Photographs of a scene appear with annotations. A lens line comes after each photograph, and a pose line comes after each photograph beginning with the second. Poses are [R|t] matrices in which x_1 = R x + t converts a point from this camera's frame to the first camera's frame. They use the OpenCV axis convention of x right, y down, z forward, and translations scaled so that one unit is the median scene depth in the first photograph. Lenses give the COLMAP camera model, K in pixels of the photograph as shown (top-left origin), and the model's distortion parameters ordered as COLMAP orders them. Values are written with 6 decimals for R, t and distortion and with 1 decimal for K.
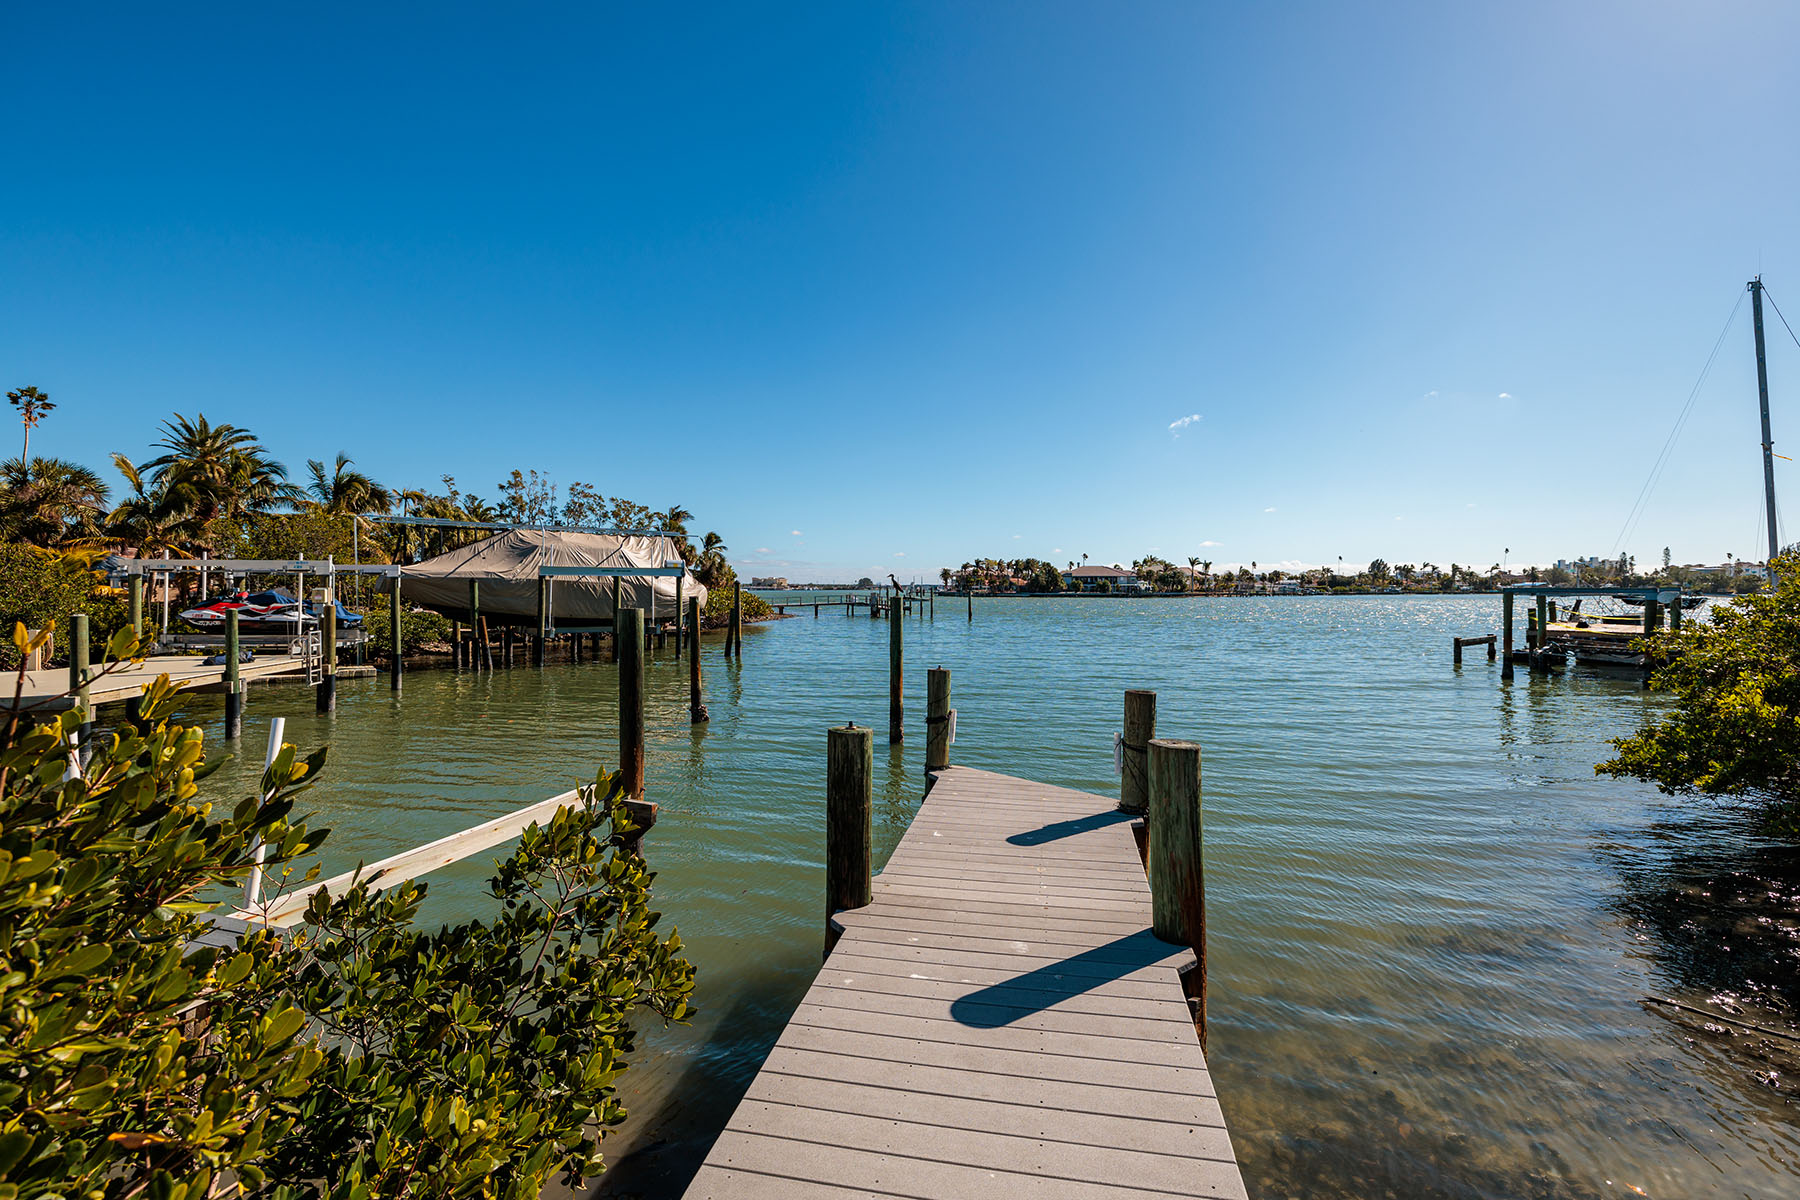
lens RADIAL K [[790.8, 0, 900.0], [0, 790.8, 600.0], [0, 0, 1]] dist [0.000851, 0.000052]
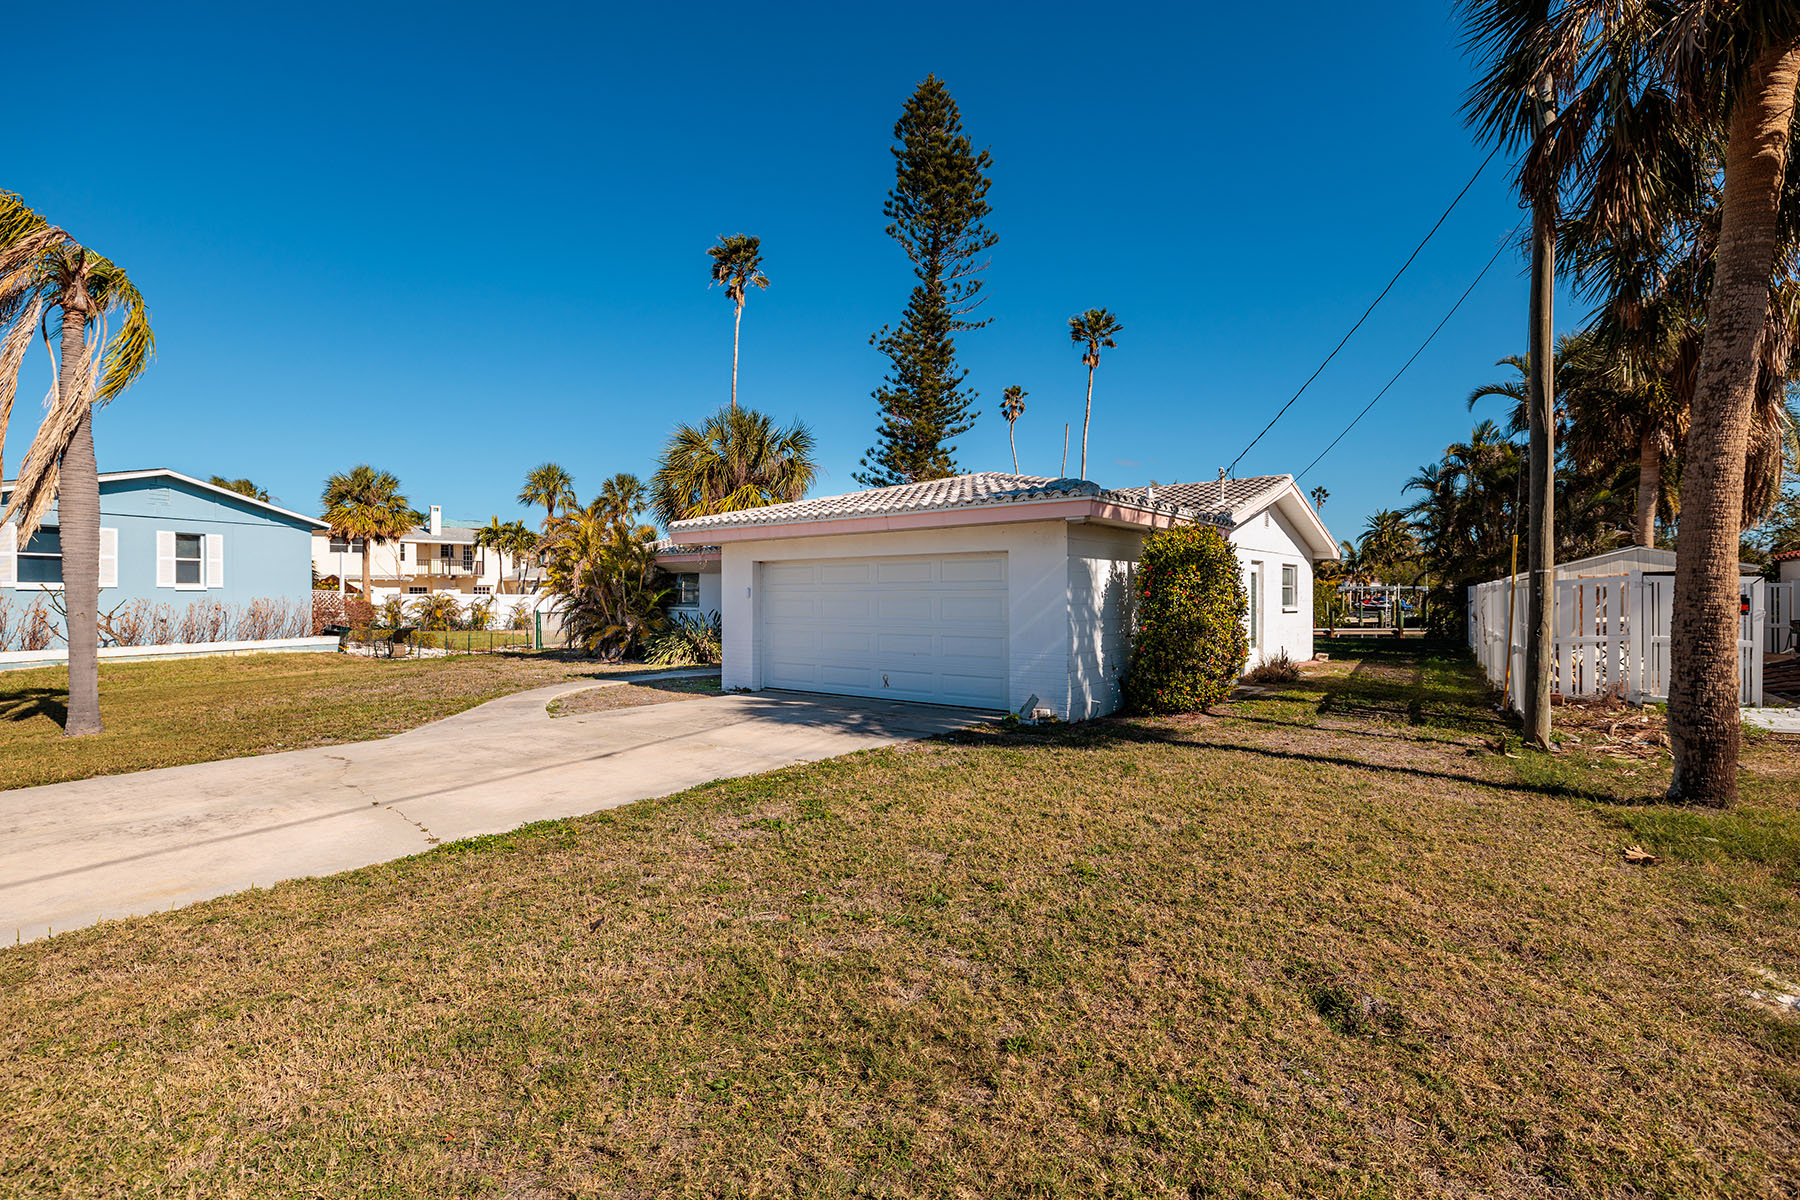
lens RADIAL K [[806.5, 0, 900.0], [0, 806.5, 600.0], [0, 0, 1]] dist [-0.000868, -0.000056]
pose [[0.252503, 0.000603, -0.967596, 1.243651], [0.010623, 0.999938, 0.003396, -0.020865], [0.967538, -0.011136, 0.252481, -1.116659]]
